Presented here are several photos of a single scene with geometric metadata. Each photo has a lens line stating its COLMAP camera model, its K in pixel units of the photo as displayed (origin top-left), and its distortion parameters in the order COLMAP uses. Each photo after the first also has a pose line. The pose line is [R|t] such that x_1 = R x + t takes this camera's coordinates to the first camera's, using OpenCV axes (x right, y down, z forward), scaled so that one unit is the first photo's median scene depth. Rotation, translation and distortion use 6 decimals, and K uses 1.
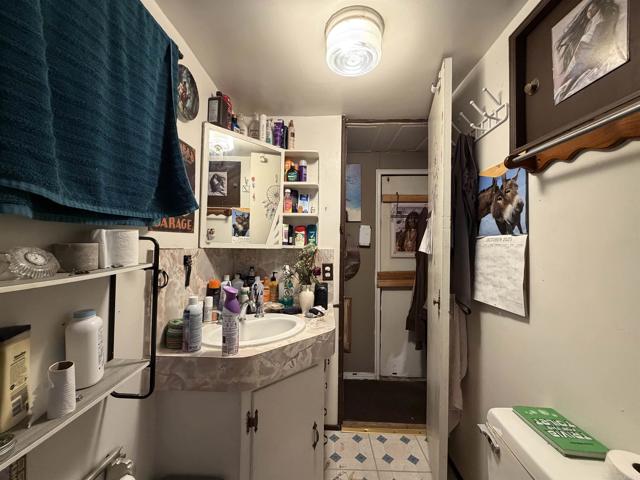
lens RADIAL K [[255.1, 0, 317.5], [0, 255.1, 239.3], [0, 0, 1]] dist [-0.002906, 0.001252]
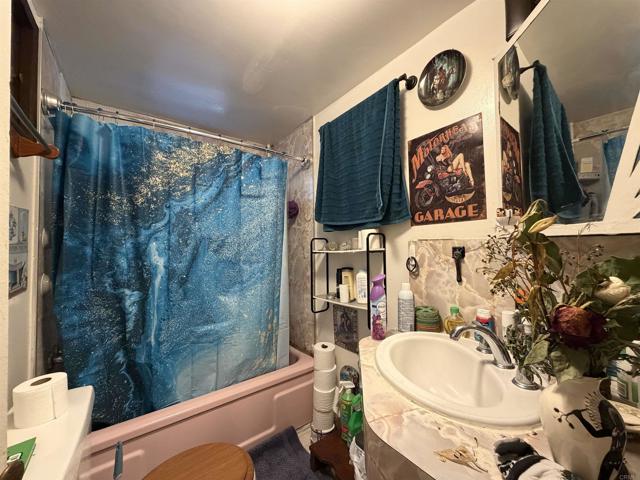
lens RADIAL K [[255.1, 0, 319.6], [0, 255.1, 238.8], [0, 0, 1]] dist [-0.002906, 0.001252]
pose [[-0.756560, -0.006924, -0.653887, 0.458859], [0.024046, 0.998973, -0.038399, 0.059960], [0.653482, -0.044774, -0.755617, 1.437317]]
